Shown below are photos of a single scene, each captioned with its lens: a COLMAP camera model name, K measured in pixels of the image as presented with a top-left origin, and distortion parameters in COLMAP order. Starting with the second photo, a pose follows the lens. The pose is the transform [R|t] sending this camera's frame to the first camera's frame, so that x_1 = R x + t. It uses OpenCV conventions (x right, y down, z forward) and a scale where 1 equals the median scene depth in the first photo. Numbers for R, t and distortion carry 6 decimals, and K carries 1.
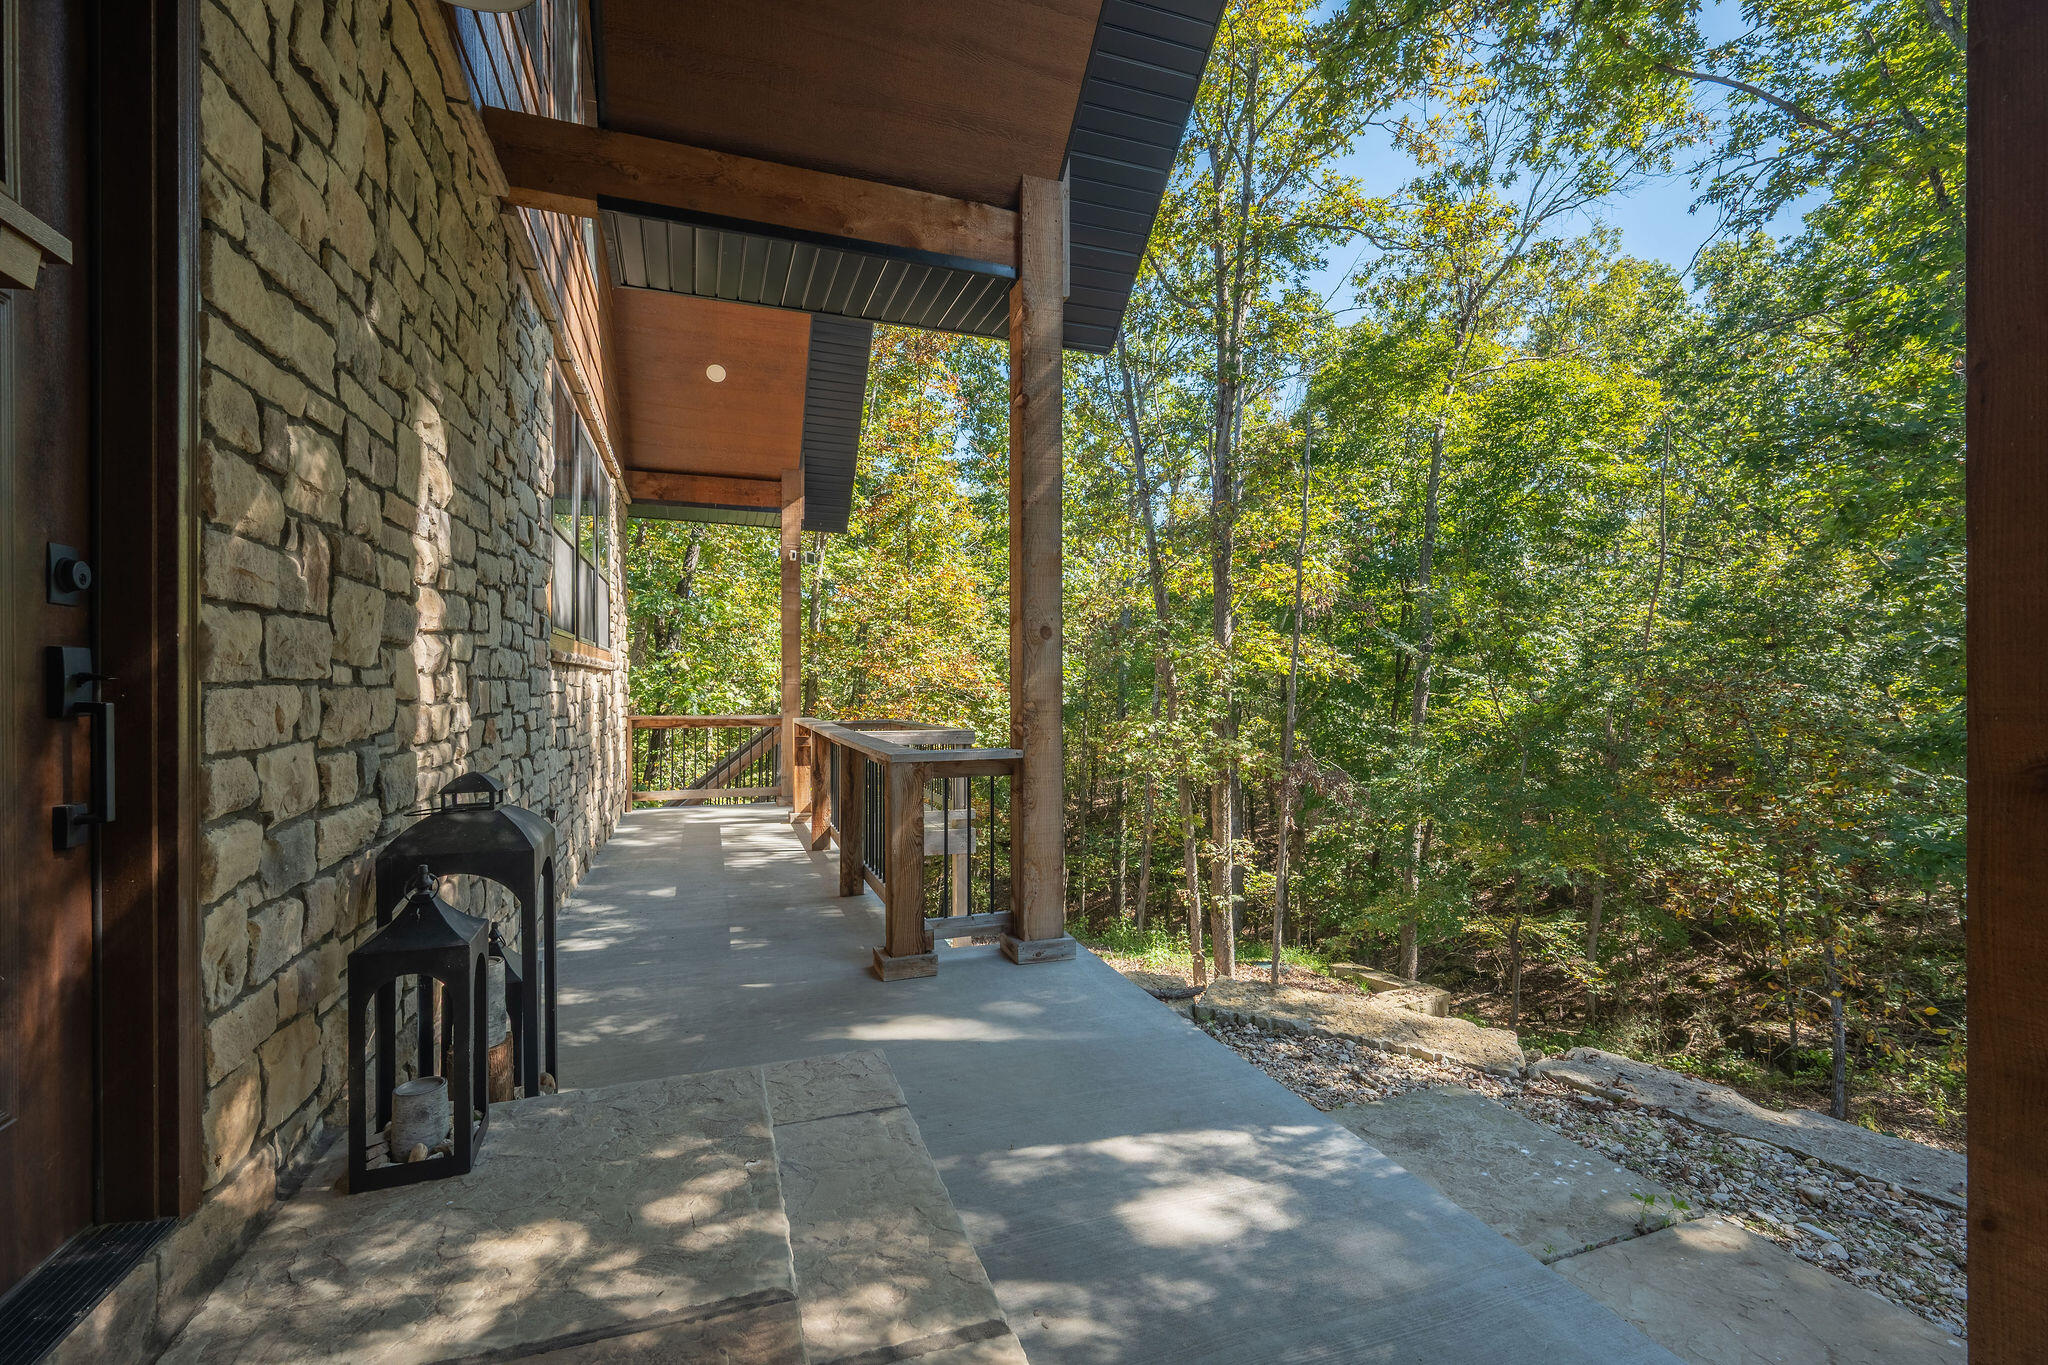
lens RADIAL K [[887.3, 0, 1029.1], [0, 887.3, 687.5], [0, 0, 1]] dist [0.004094, 0.000626]
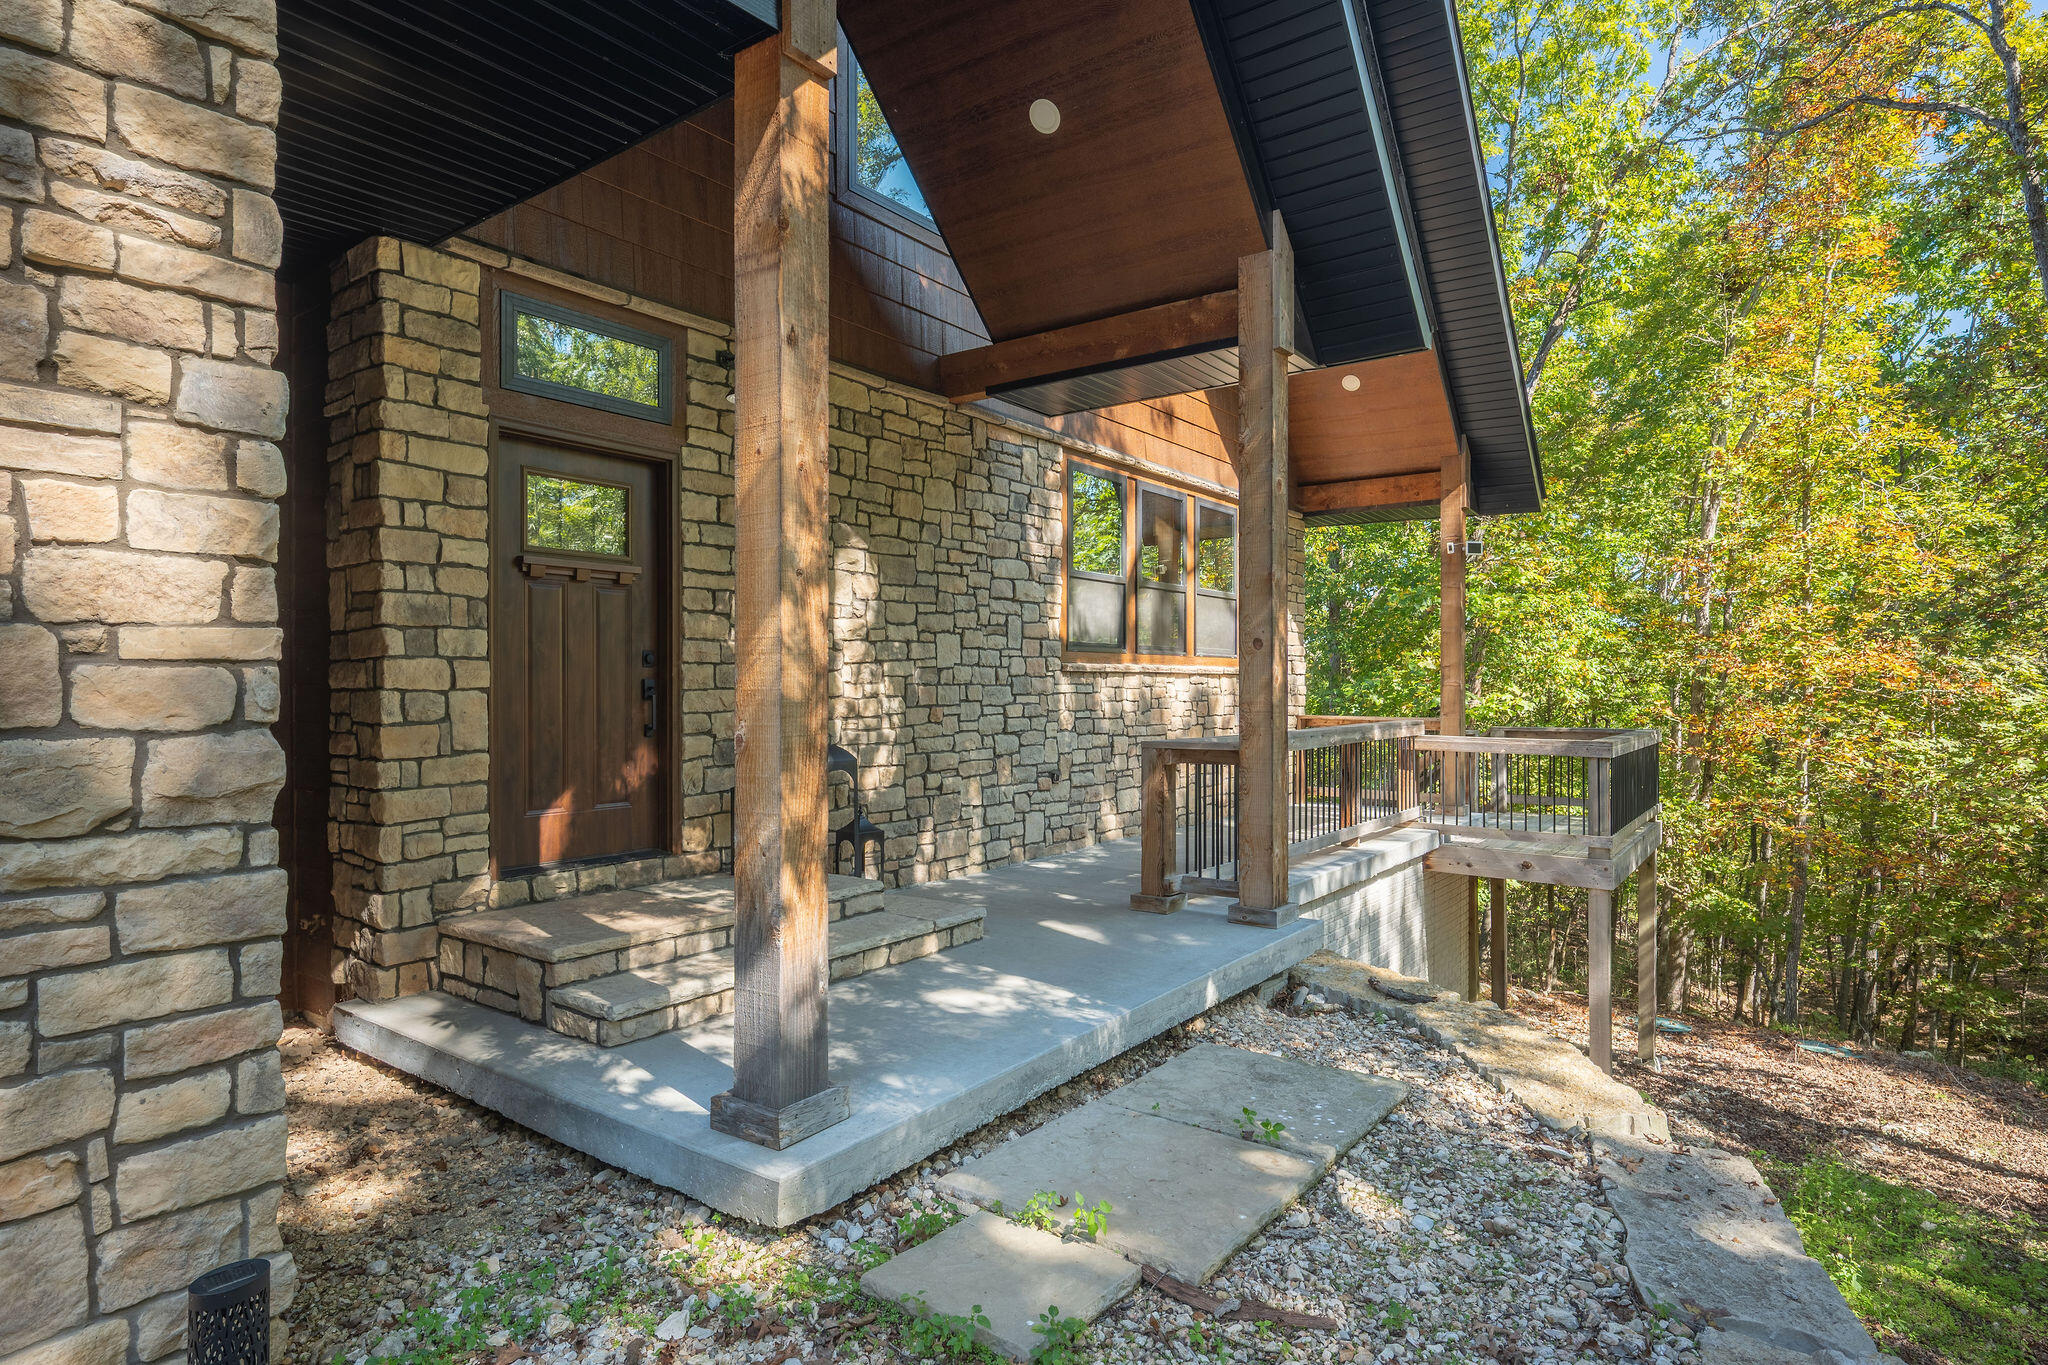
lens RADIAL K [[1098.4, 0, 1025.1], [0, 1098.4, 684.2], [0, 0, 1]] dist [-0.002648, 0.000061]
pose [[0.539380, -0.002025, -0.842060, 1.929666], [0.001071, 0.999998, -0.001719, -0.009337], [0.842062, 0.000026, 0.539381, -0.046307]]
